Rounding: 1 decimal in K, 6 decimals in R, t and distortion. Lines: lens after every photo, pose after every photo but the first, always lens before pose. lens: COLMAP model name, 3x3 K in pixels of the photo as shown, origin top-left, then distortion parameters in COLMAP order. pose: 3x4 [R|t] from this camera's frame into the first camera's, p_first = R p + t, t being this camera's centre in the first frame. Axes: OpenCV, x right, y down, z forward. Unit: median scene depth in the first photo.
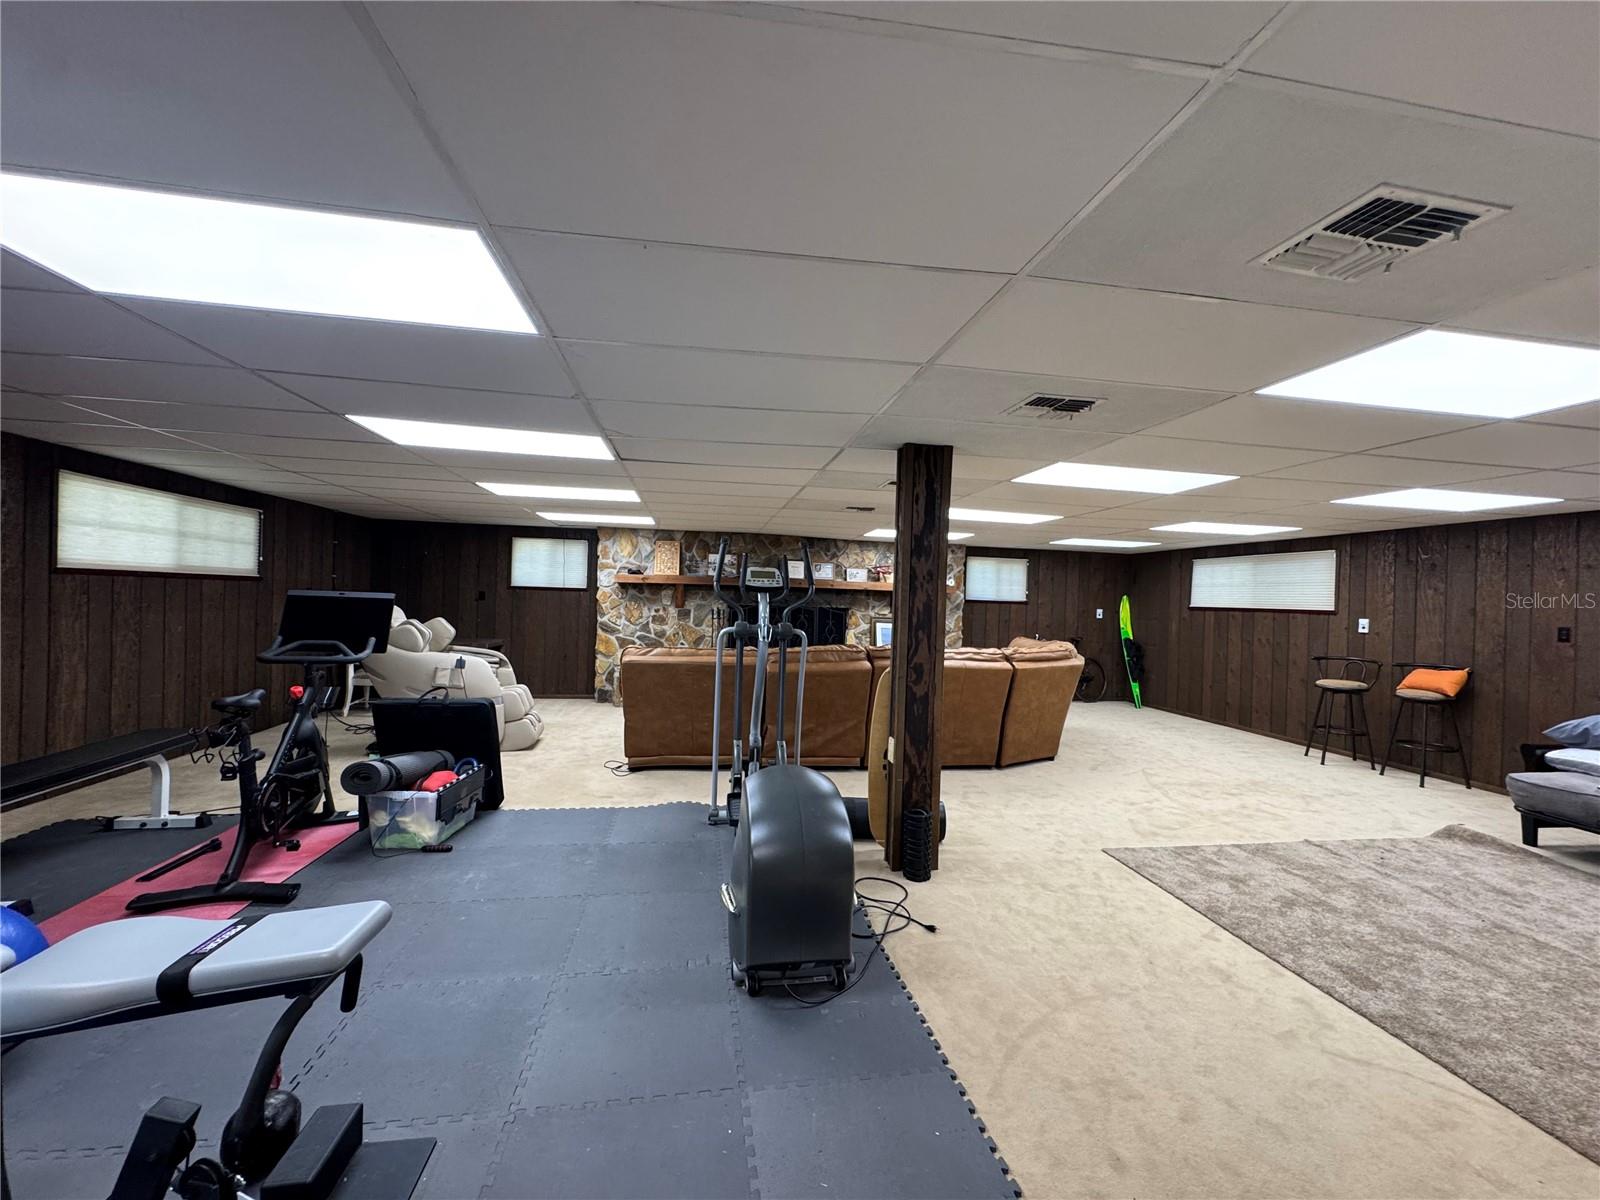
lens RADIAL K [[638.2, 0, 798.2], [0, 638.2, 598.9], [0, 0, 1]] dist [-0.001119, 0.000148]
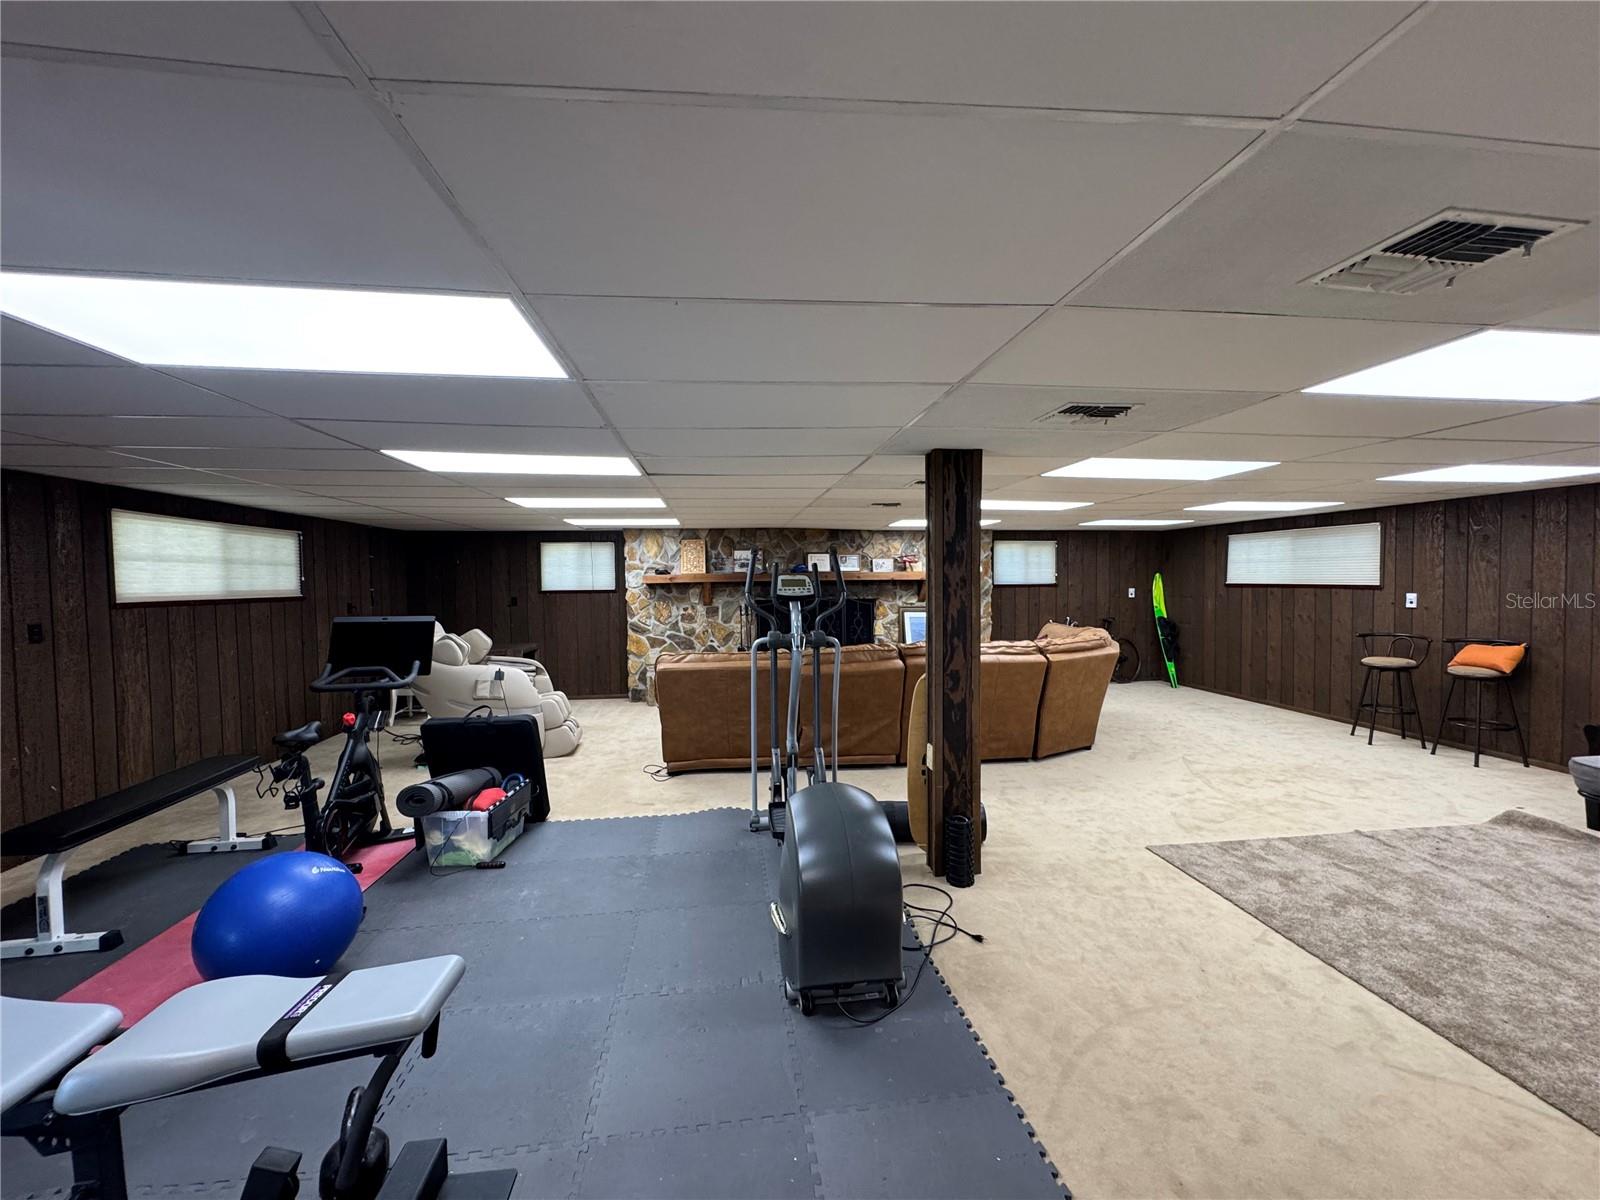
lens RADIAL K [[638.2, 0, 798.4], [0, 638.2, 599.5], [0, 0, 1]] dist [-0.001119, 0.000148]
pose [[0.998517, -0.040176, -0.036725, -0.011948], [0.041270, 0.998711, 0.029545, -0.041482], [0.035491, -0.031016, 0.998889, -0.000529]]
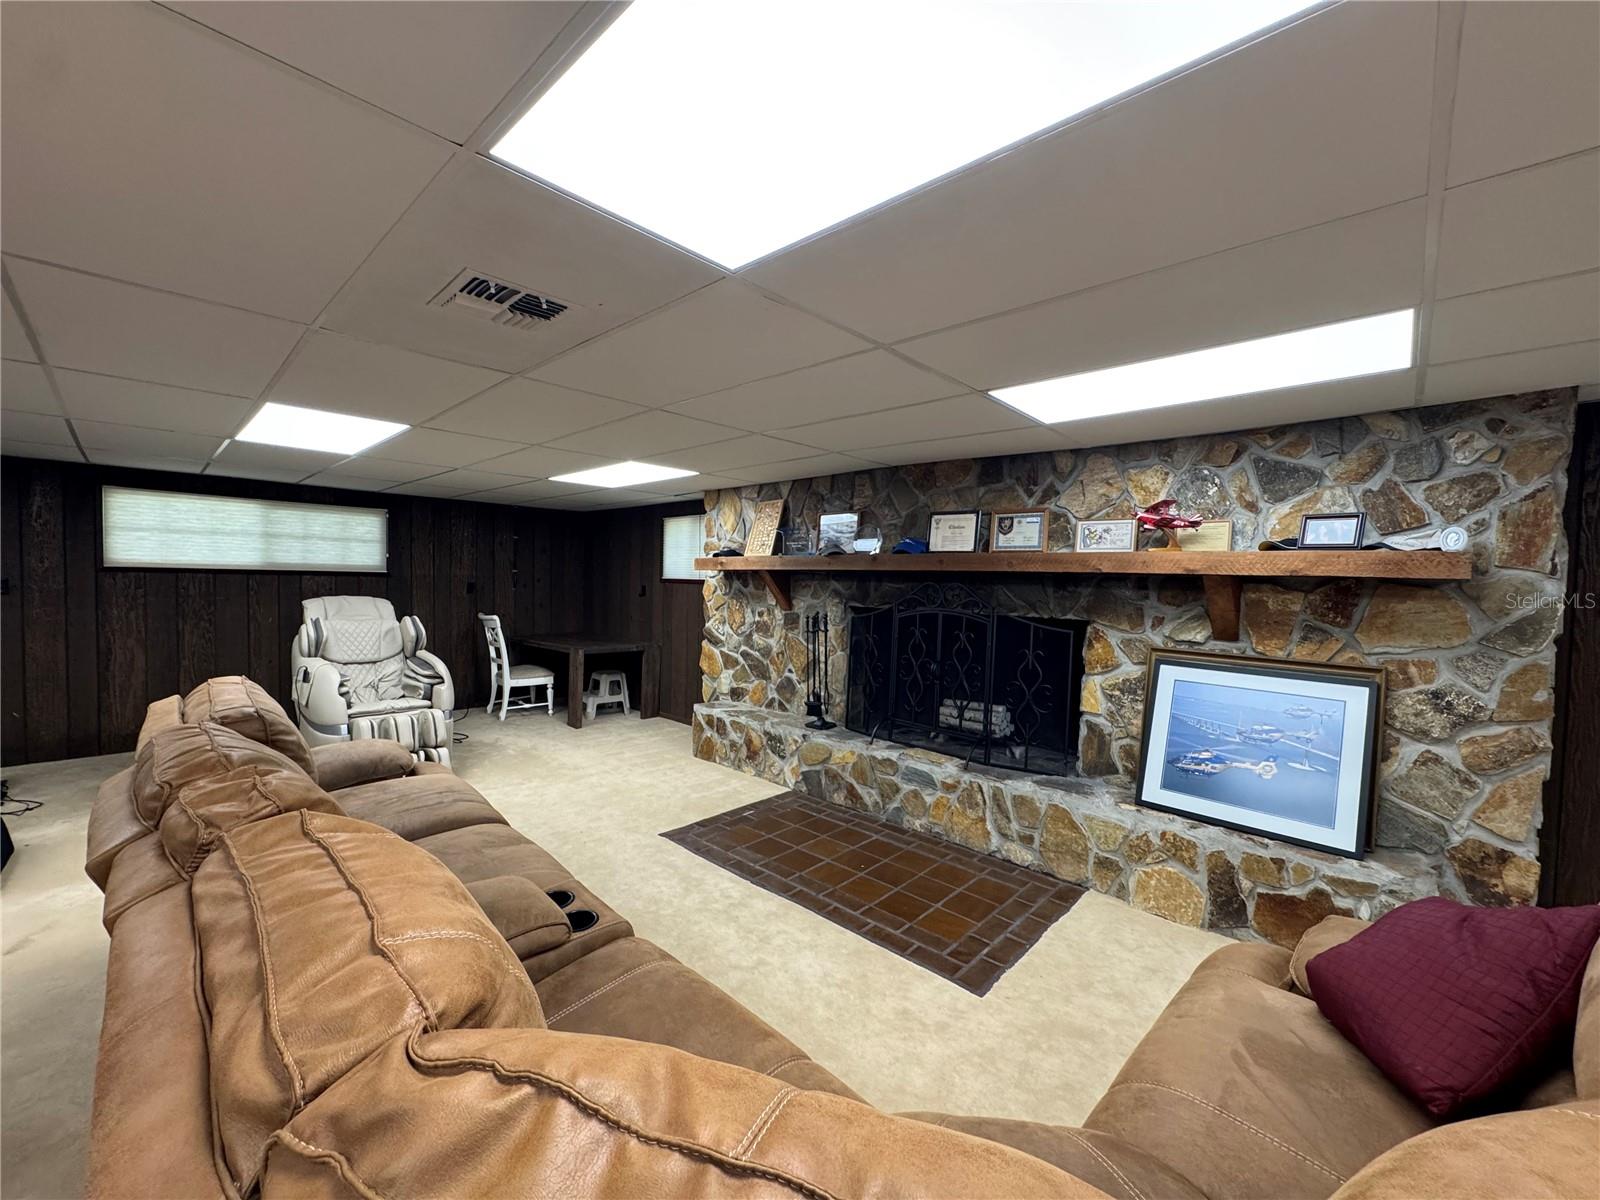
lens RADIAL K [[638.2, 0, 798.0], [0, 638.2, 603.7], [0, 0, 1]] dist [-0.001119, 0.000148]
pose [[0.606756, 0.014116, -0.794762, 0.628485], [-0.004502, 0.999887, 0.014323, -0.002262], [0.794875, -0.005112, 0.606752, 1.361712]]
